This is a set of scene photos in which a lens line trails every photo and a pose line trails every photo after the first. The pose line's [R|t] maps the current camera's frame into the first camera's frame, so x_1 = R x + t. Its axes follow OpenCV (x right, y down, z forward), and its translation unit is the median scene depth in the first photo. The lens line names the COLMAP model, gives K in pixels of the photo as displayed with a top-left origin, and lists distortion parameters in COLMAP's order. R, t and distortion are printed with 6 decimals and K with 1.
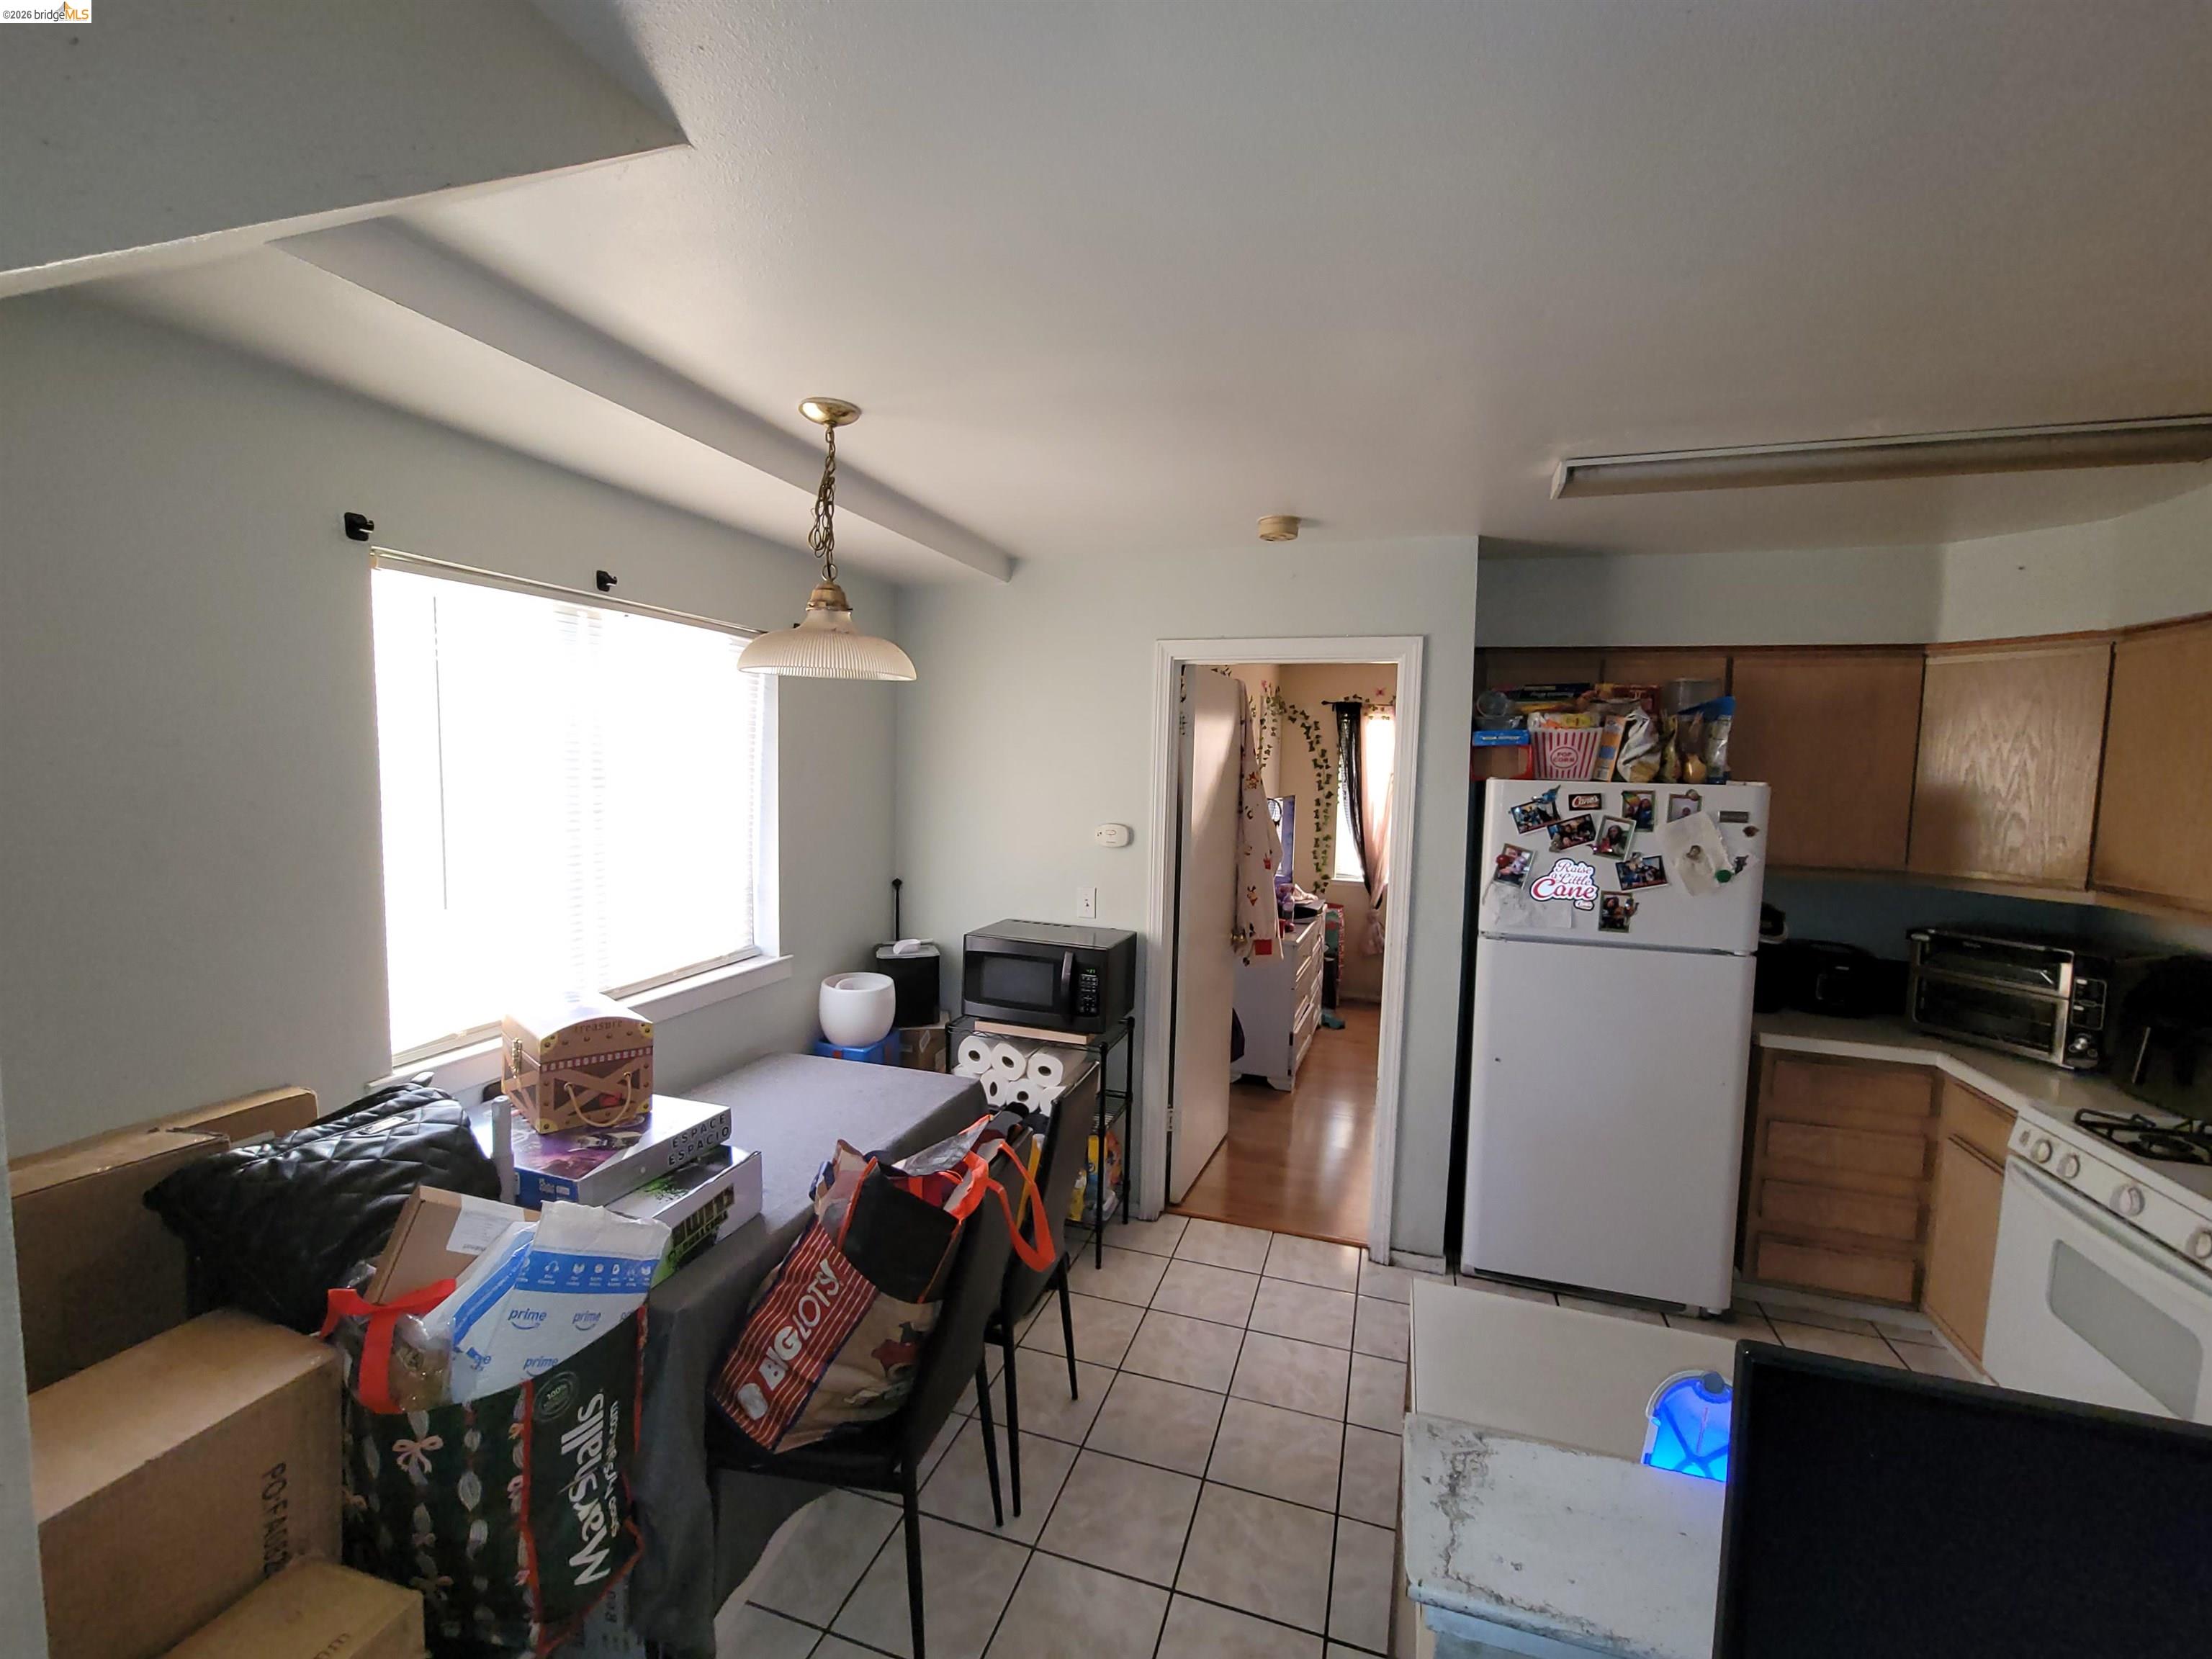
lens RADIAL K [[908.6, 0, 1110.3], [0, 908.6, 834.3], [0, 0, 1]] dist [-0.001968, 0.000019]
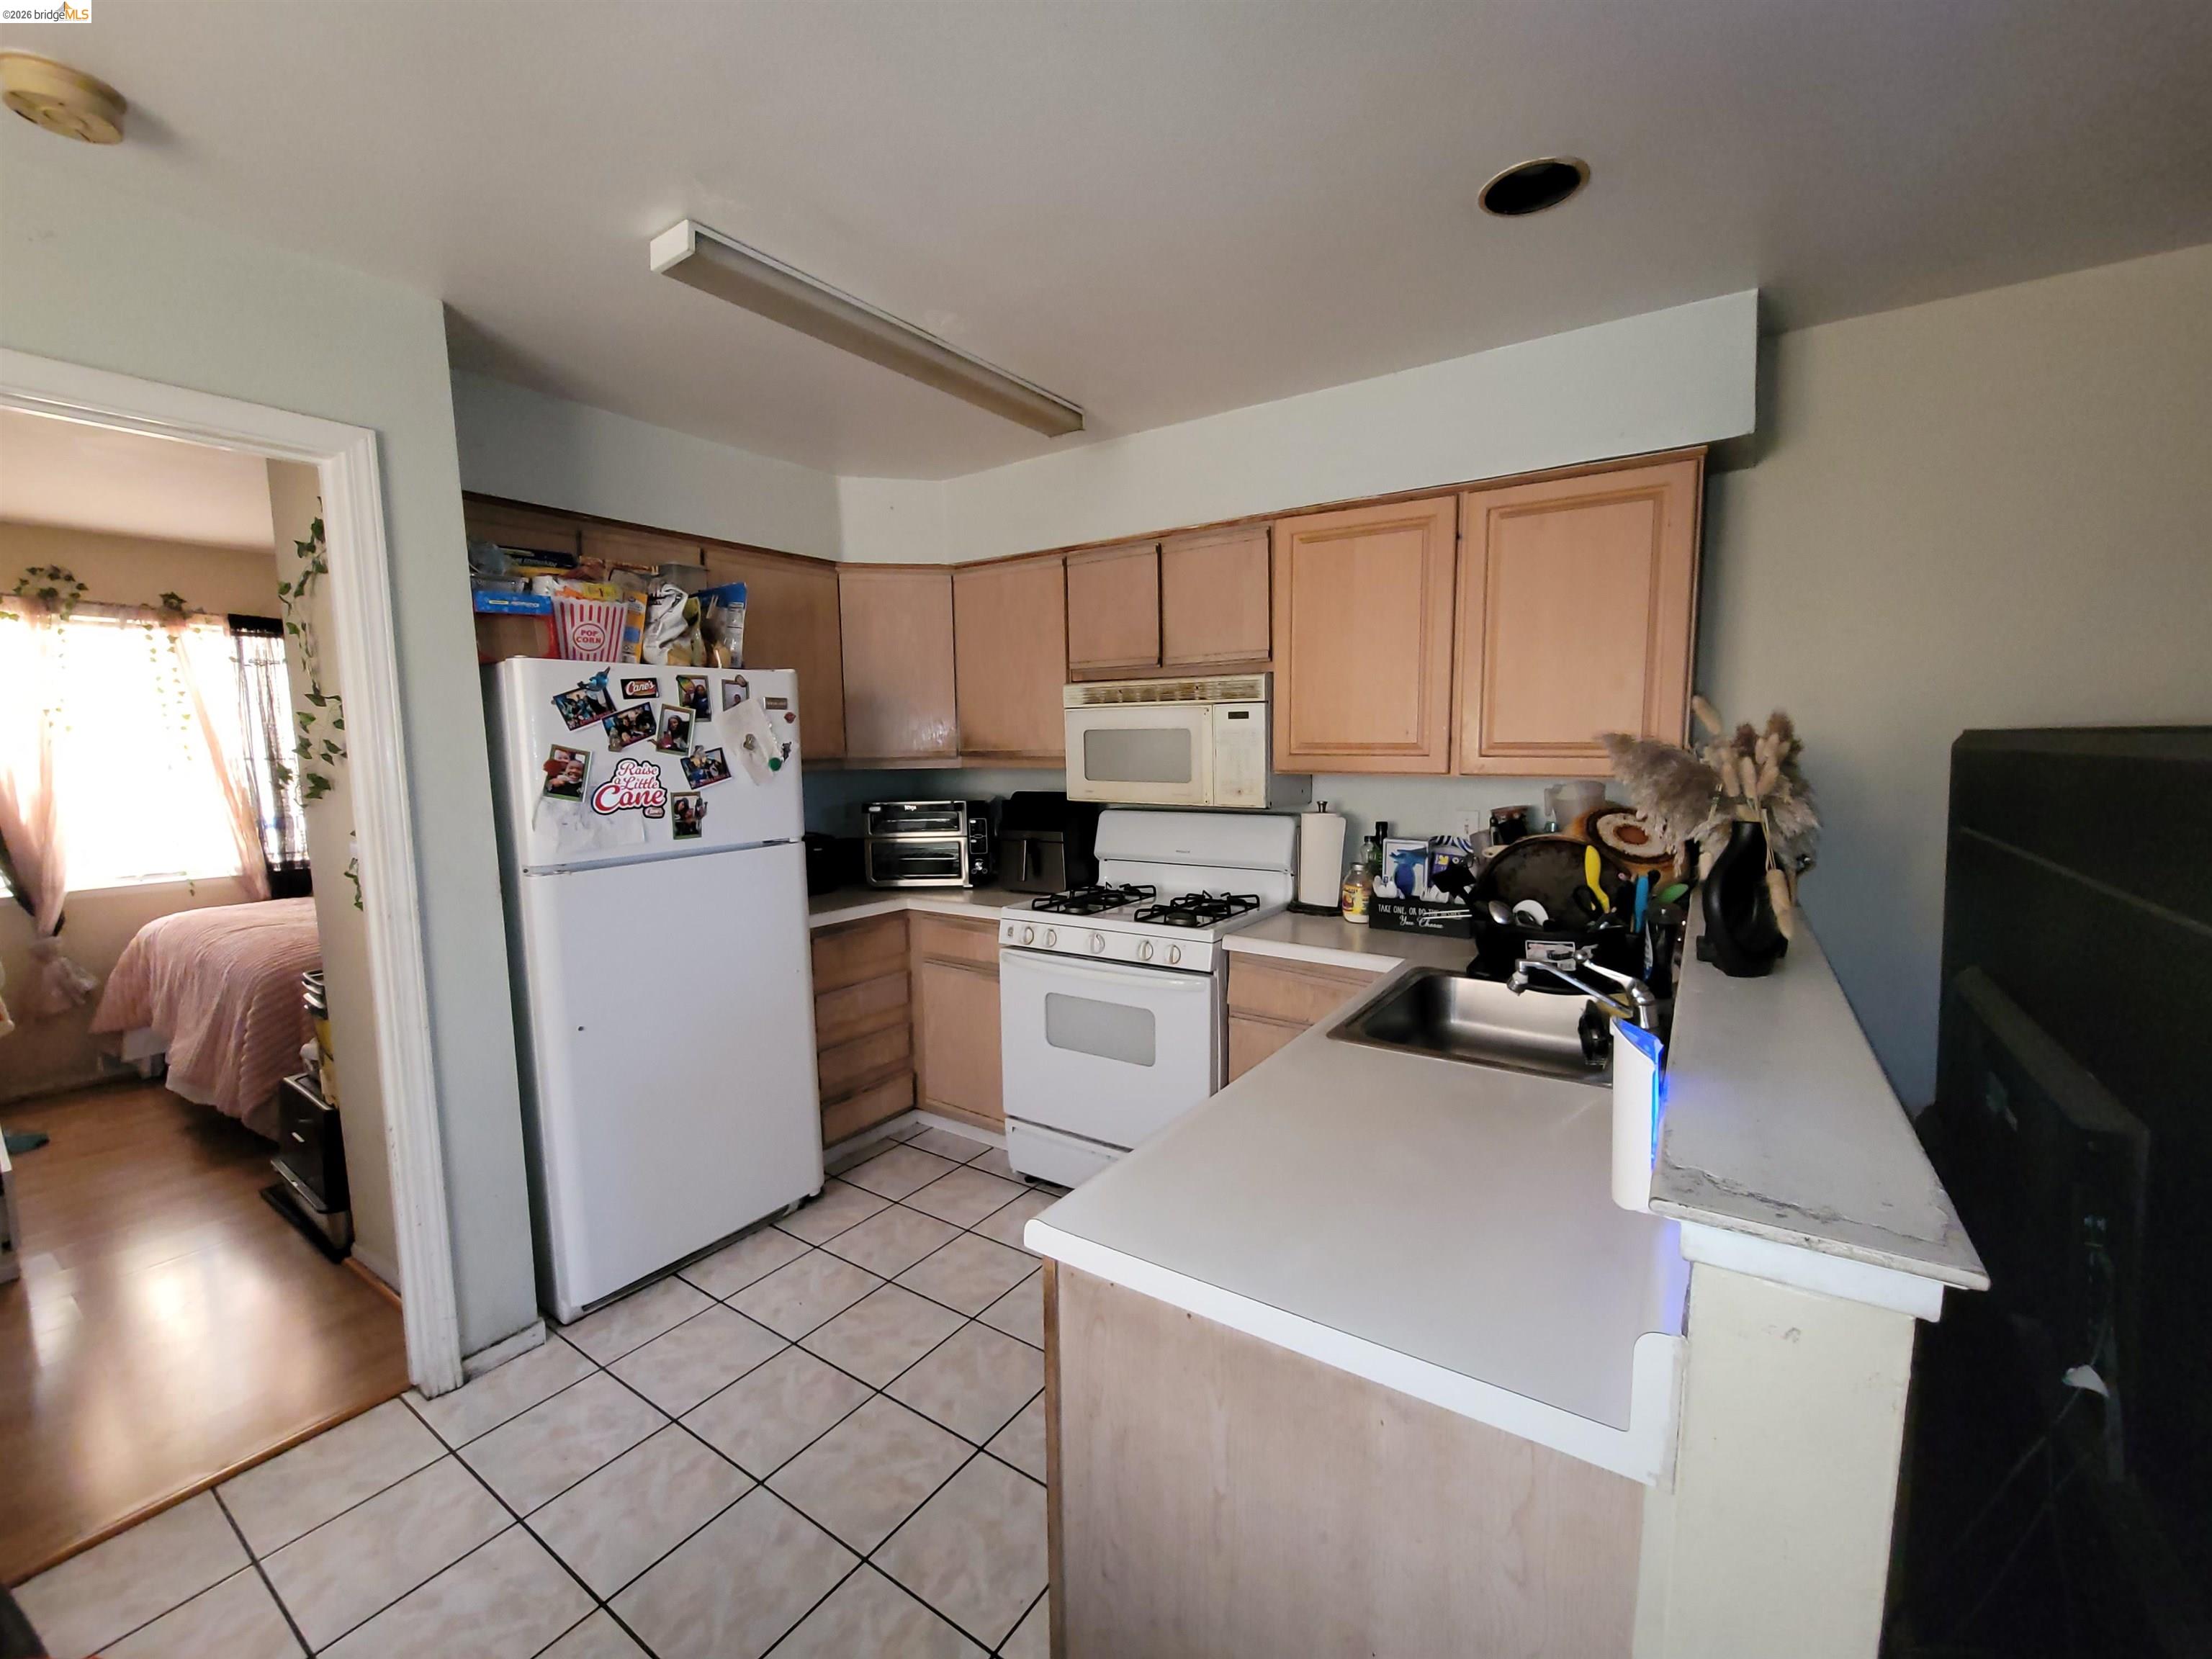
lens RADIAL K [[908.6, 0, 1103.9], [0, 908.6, 826.5], [0, 0, 1]] dist [-0.001968, 0.000019]
pose [[0.295317, -0.121233, 0.947676, -0.154223], [0.097565, 0.990558, 0.096315, 0.051102], [-0.950405, 0.064017, 0.304357, 0.353818]]
